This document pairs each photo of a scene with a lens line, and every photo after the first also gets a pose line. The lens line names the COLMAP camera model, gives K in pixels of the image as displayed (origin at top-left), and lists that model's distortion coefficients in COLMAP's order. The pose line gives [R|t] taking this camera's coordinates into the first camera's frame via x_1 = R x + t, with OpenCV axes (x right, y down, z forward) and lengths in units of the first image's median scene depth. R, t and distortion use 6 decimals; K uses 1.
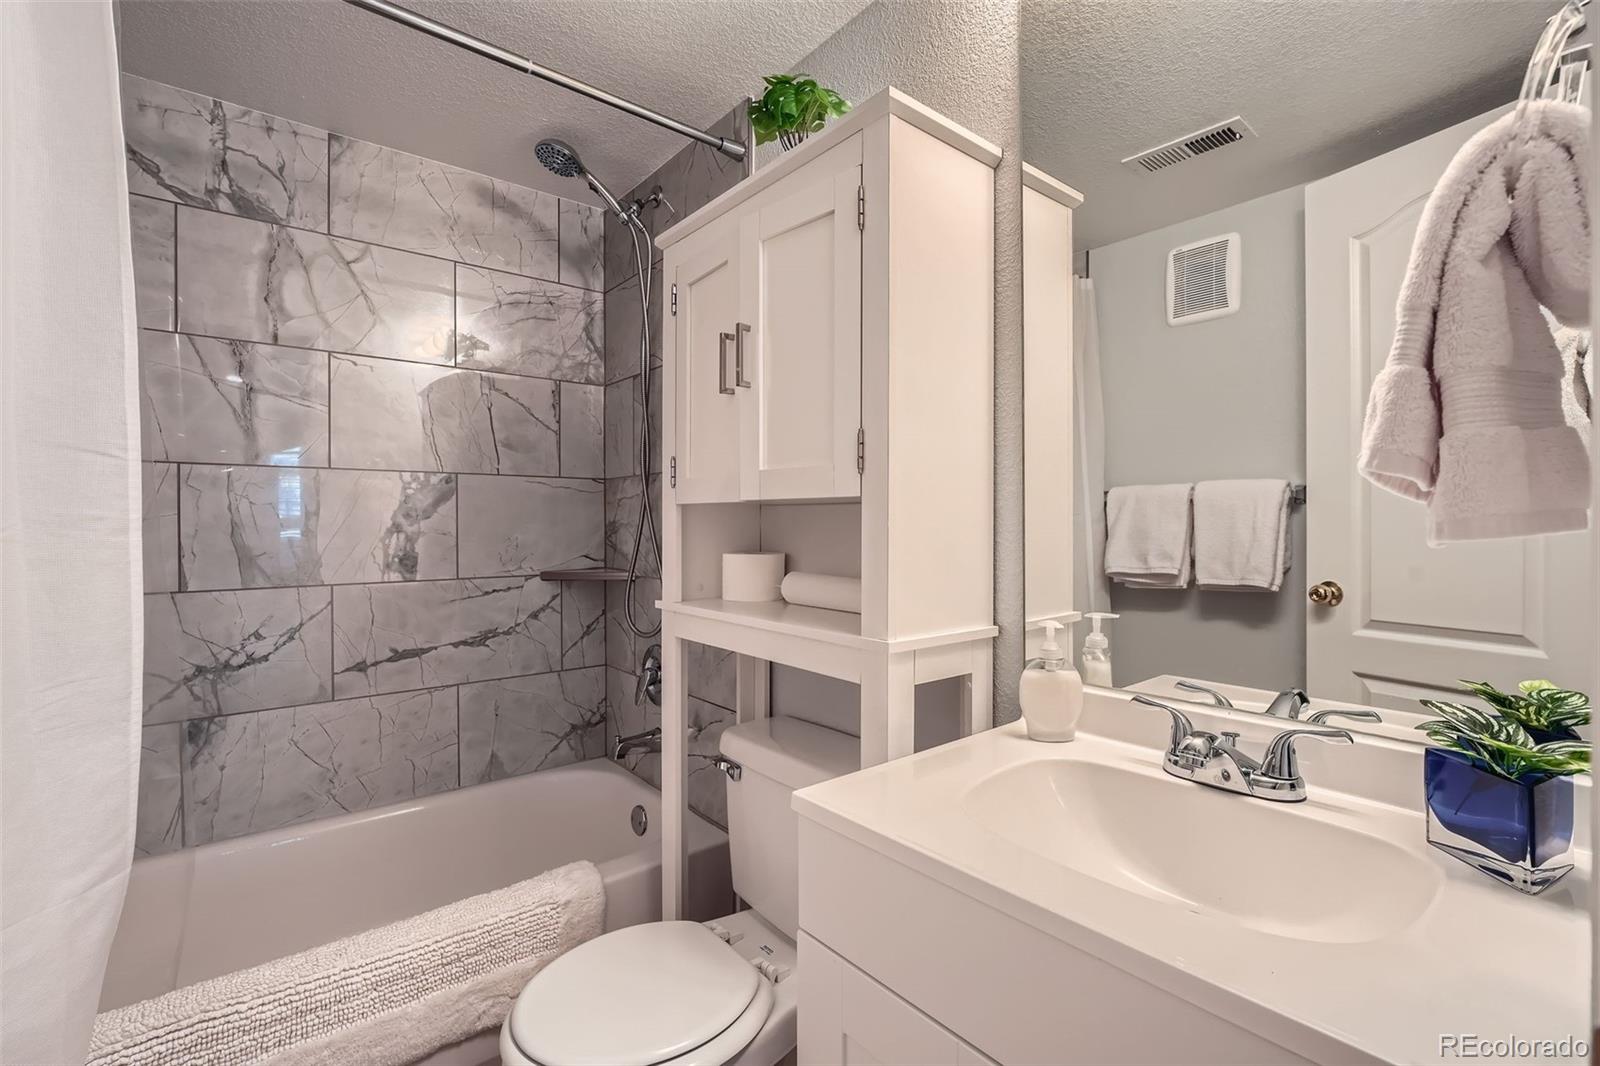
lens RADIAL K [[708.6, 0, 793.2], [0, 708.6, 529.0], [0, 0, 1]] dist [-0.016637, 0.002933]
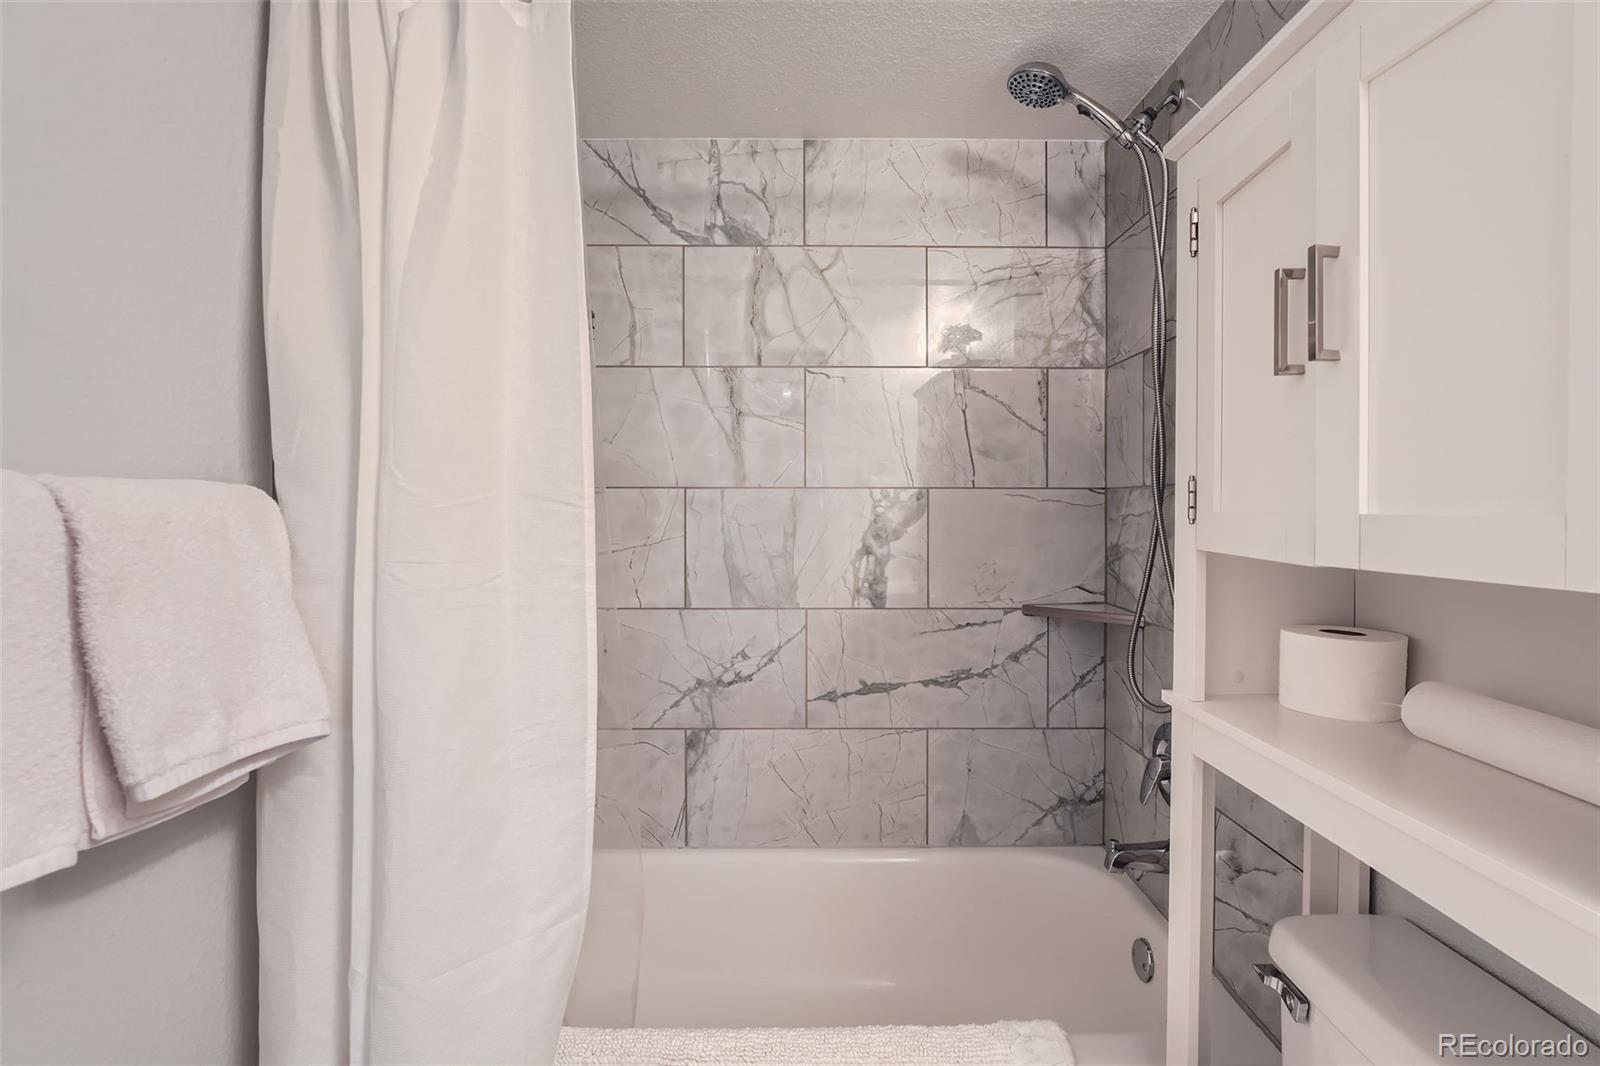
lens RADIAL K [[764.9, 0, 797.2], [0, 764.9, 519.0], [0, 0, 1]] dist [-0.016364, -0.000340]
pose [[0.782375, 0.007405, -0.622763, -0.014114], [-0.007304, 0.999970, 0.002714, -0.047599], [0.622764, 0.002425, 0.782406, 0.178053]]
